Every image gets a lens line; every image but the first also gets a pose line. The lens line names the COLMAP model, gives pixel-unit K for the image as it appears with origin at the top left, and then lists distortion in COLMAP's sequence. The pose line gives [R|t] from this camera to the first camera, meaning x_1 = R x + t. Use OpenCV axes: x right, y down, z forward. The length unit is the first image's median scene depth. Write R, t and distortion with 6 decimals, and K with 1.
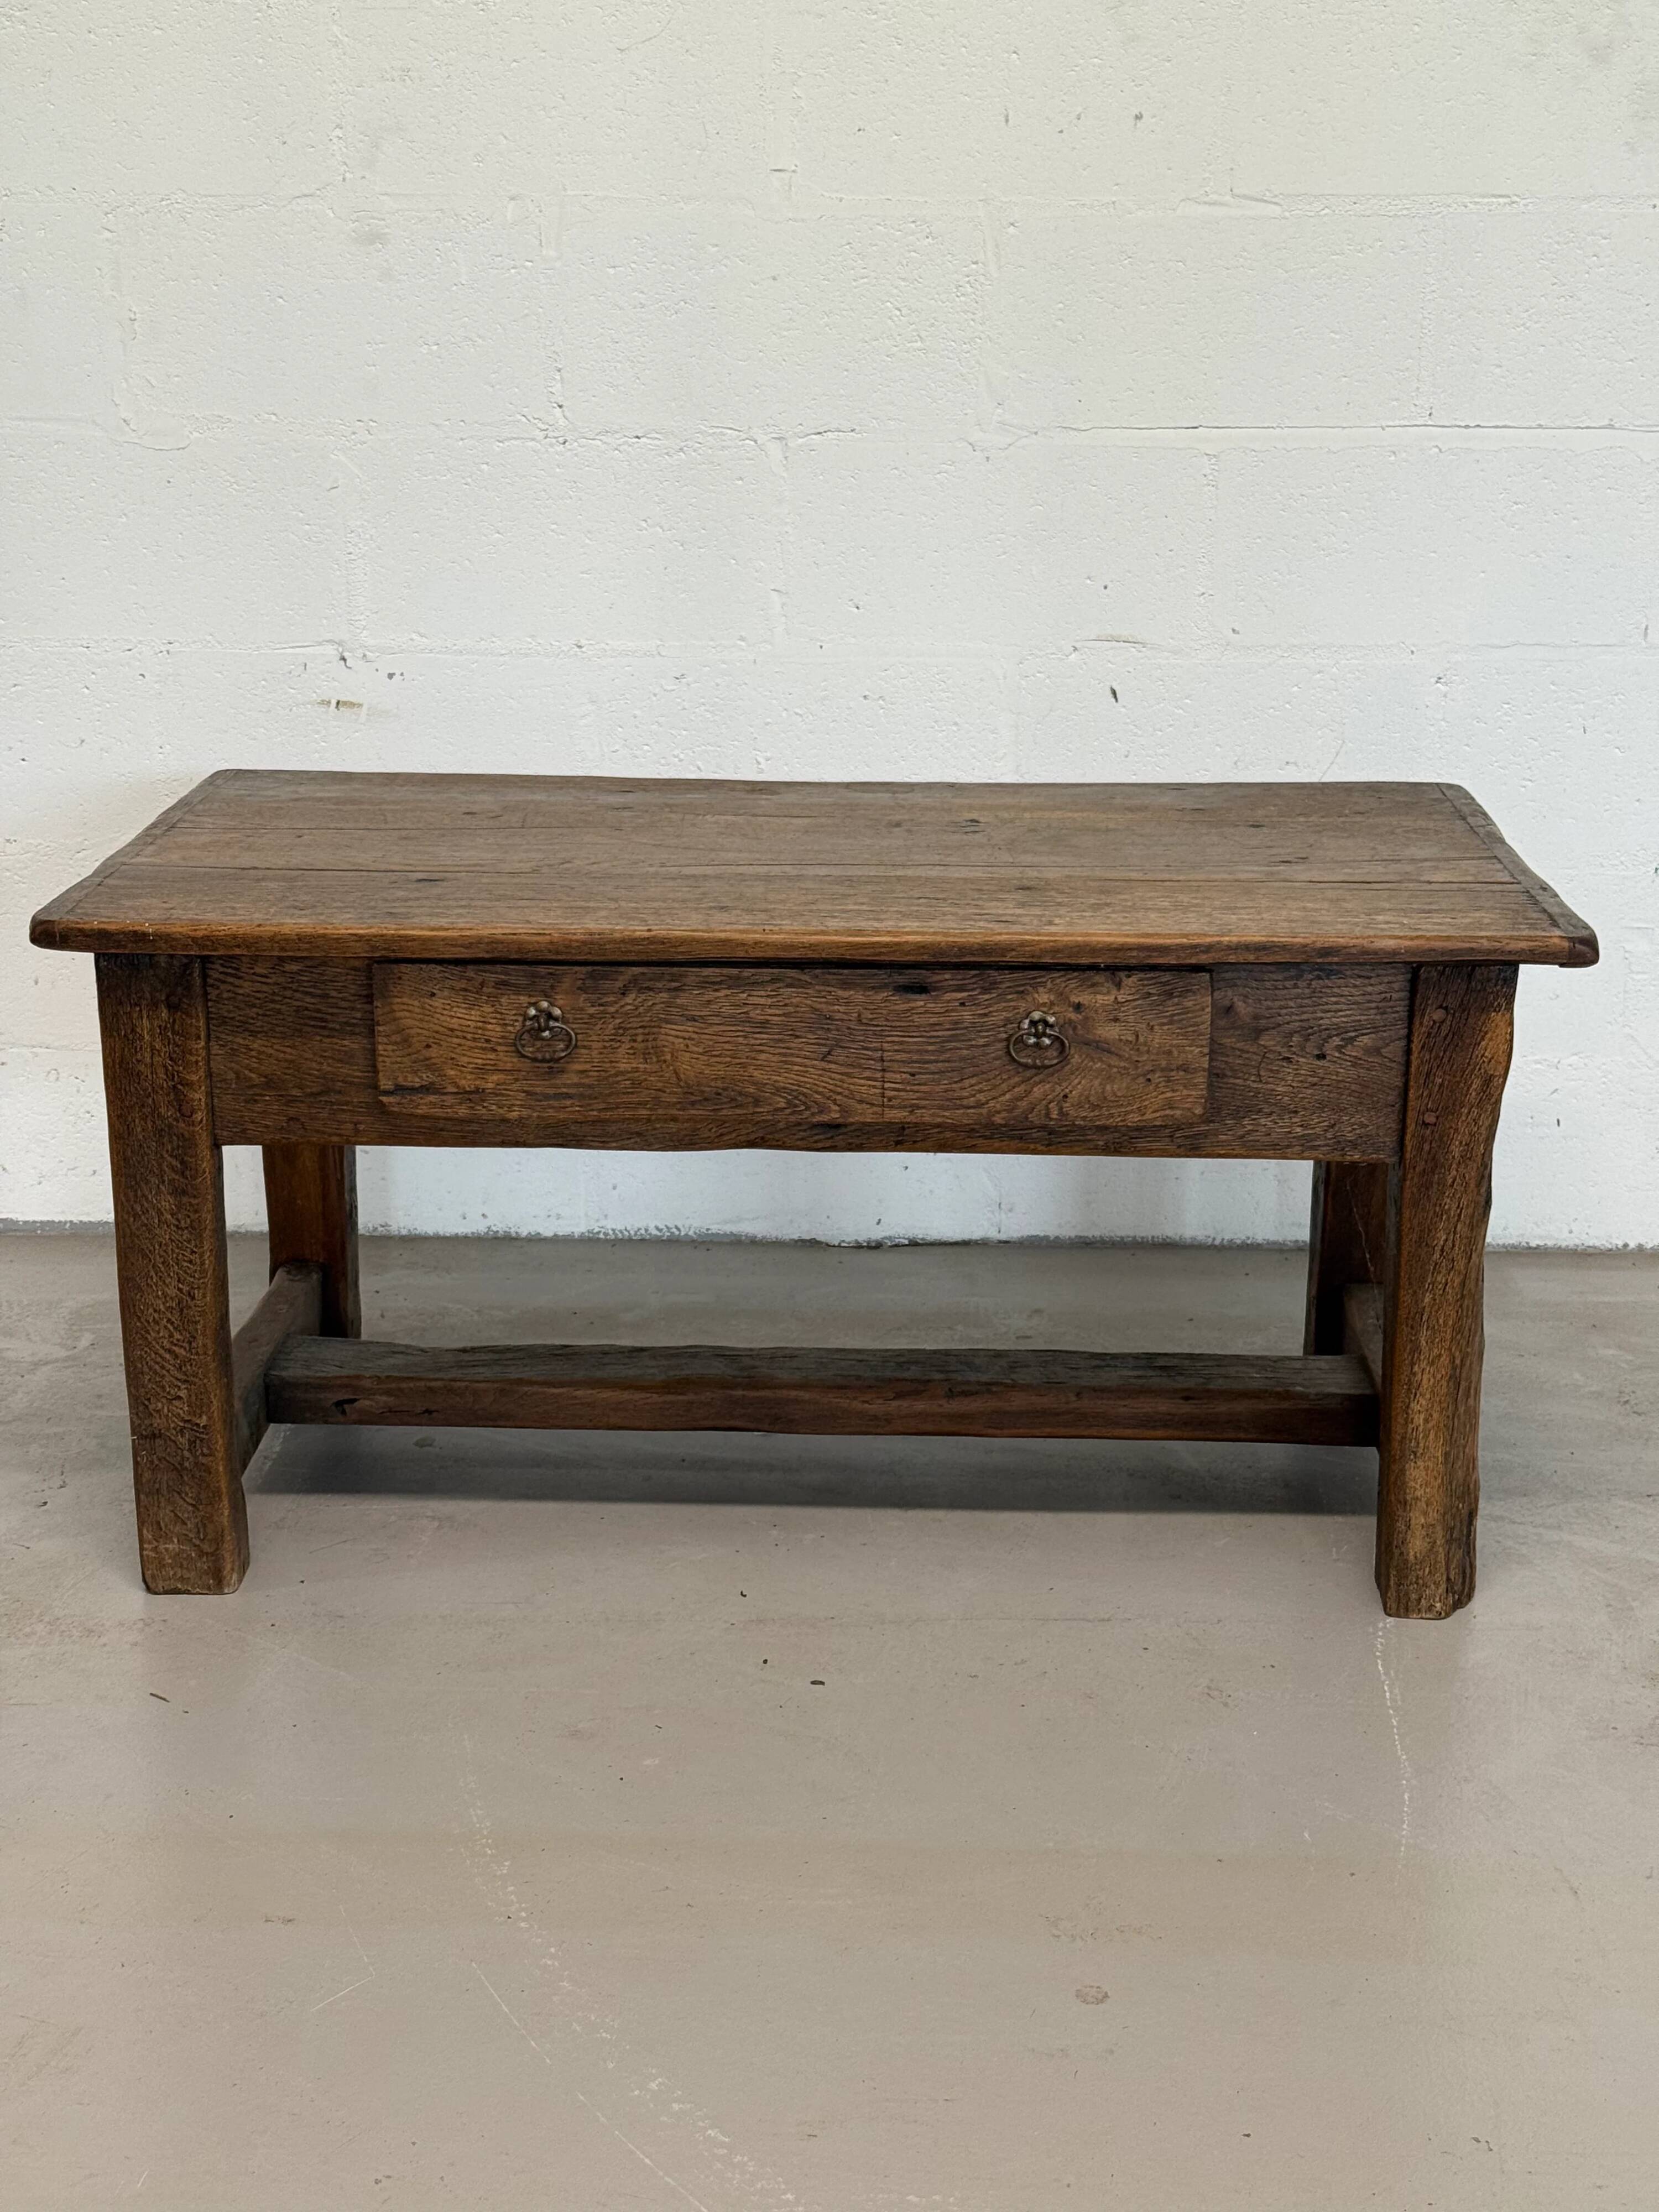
lens RADIAL K [[3114.9, 0, 830.8], [0, 3114.9, 1112.6], [0, 0, 1]] dist [0.124726, 0.000000]
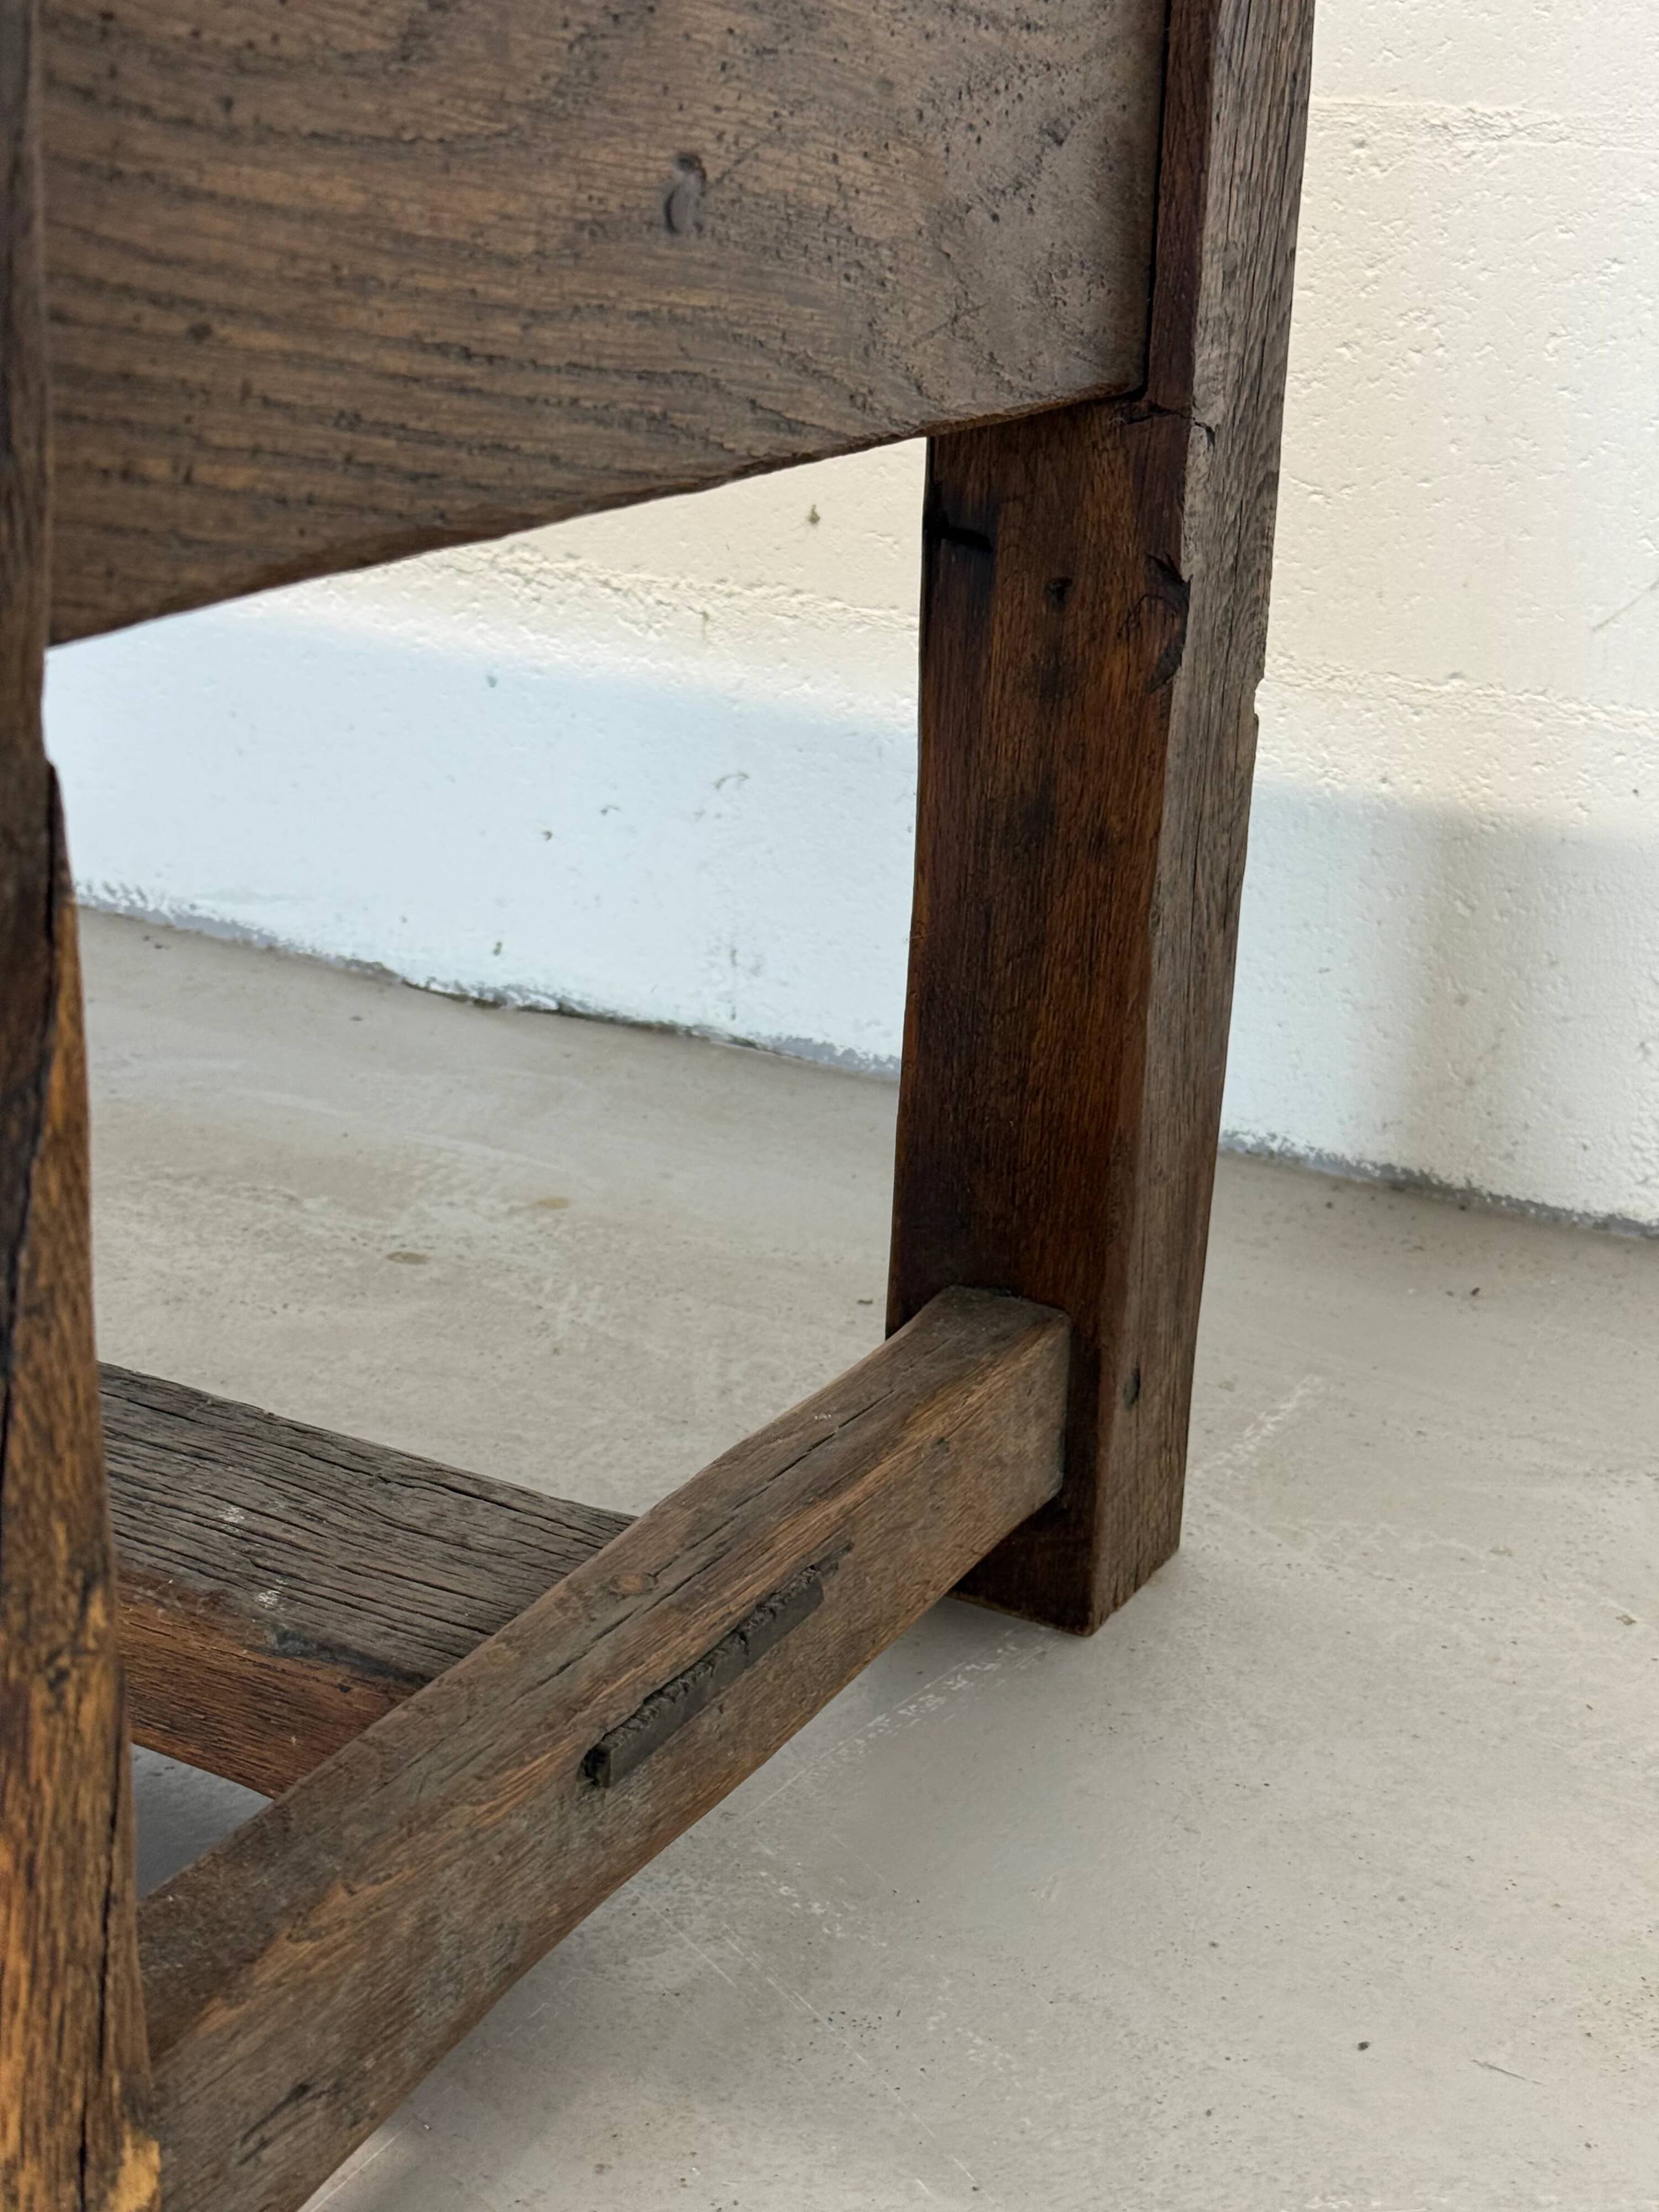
lens RADIAL K [[3114.9, 0, 829.9], [0, 3114.9, 1112.6], [0, 0, 1]] dist [0.124726, 0.000000]
pose [[0.891895, 0.181475, -0.414233, 0.319633], [-0.153875, 0.983080, 0.099375, 0.008151], [0.425259, -0.024892, 0.904729, 0.793141]]
